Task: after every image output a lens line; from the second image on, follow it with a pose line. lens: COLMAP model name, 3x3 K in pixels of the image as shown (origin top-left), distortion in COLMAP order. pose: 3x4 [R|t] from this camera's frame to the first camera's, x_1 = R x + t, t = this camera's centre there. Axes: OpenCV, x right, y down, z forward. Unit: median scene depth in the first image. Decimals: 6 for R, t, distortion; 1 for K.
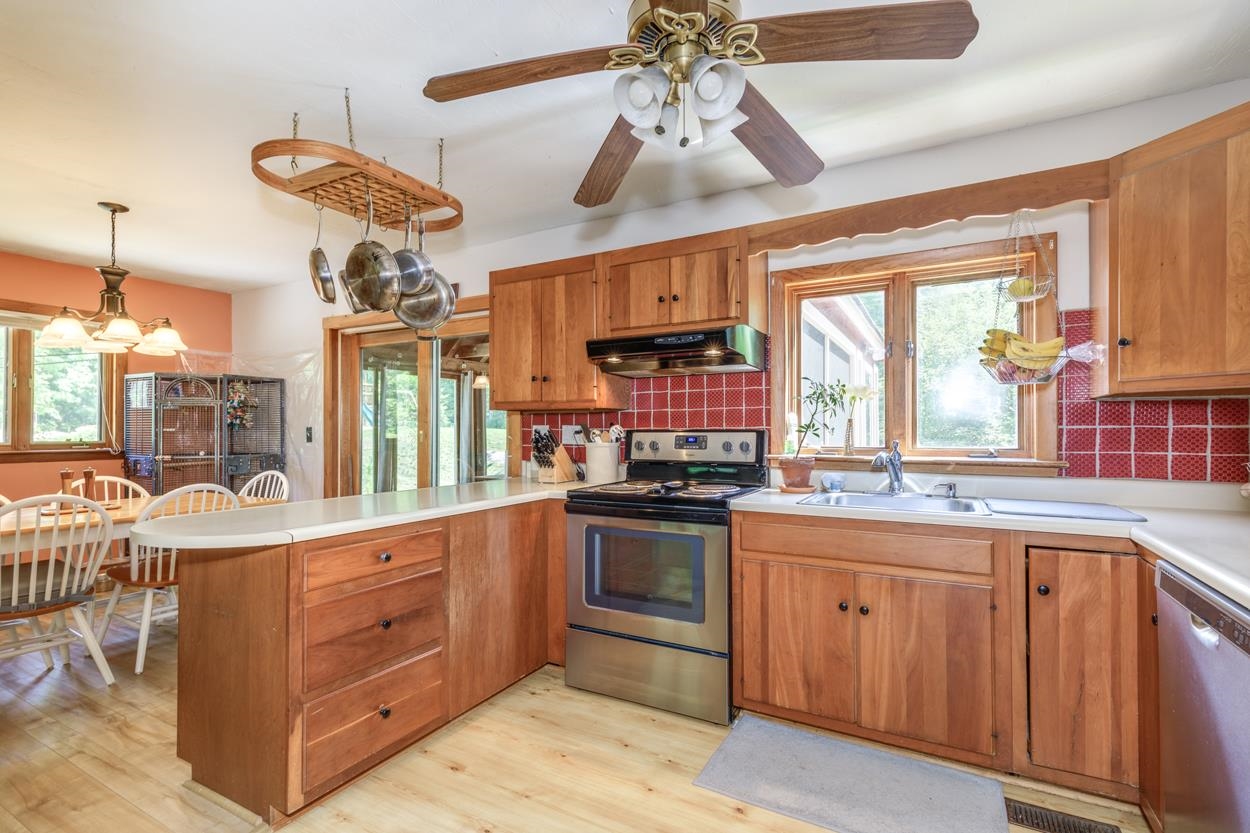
lens RADIAL K [[561.6, 0, 621.5], [0, 561.6, 428.0], [0, 0, 1]] dist [0.002157, -0.000186]
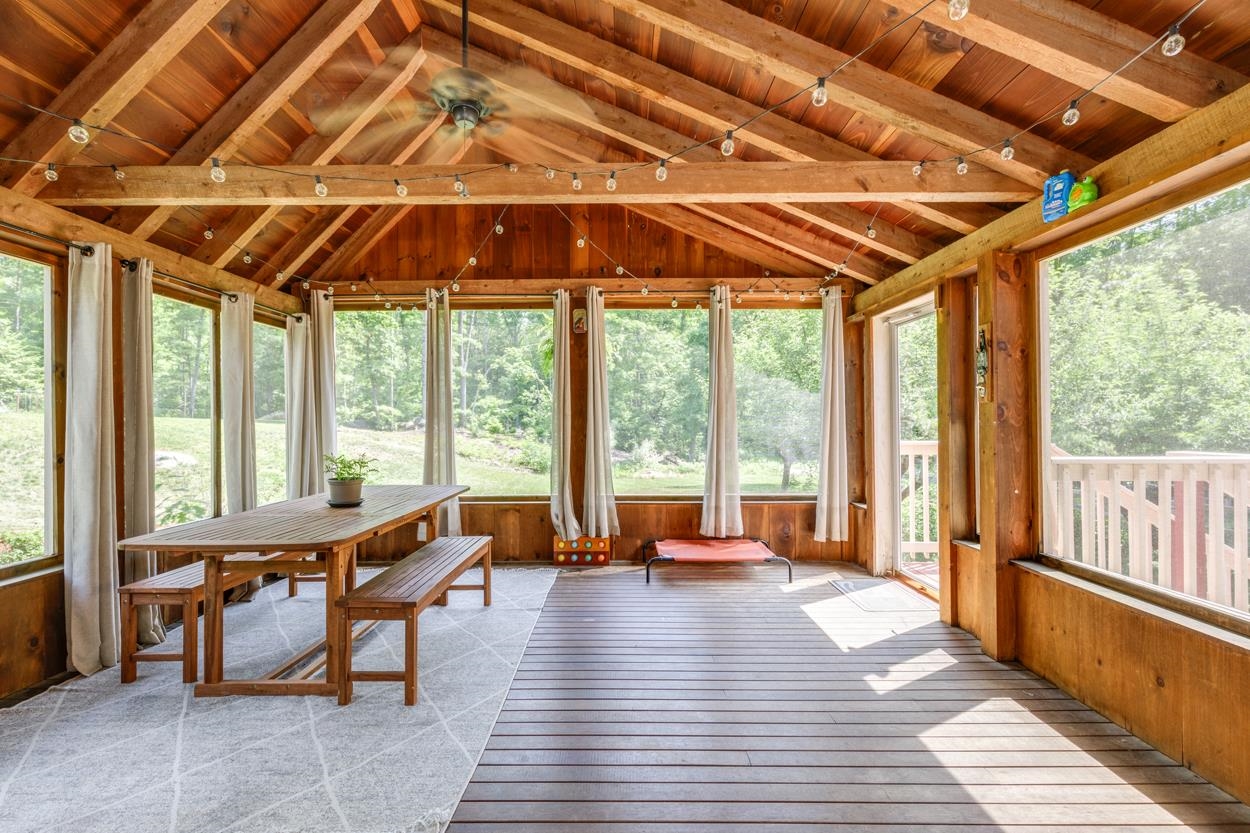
lens RADIAL K [[557.5, 0, 623.5], [0, 557.5, 418.7], [0, 0, 1]] dist [-0.001514, -0.000669]
pose [[0.881718, 0.003096, 0.471767, -0.430131], [-0.002429, 0.999995, -0.002023, 0.040460], [-0.471771, 0.000638, 0.881721, 1.587371]]
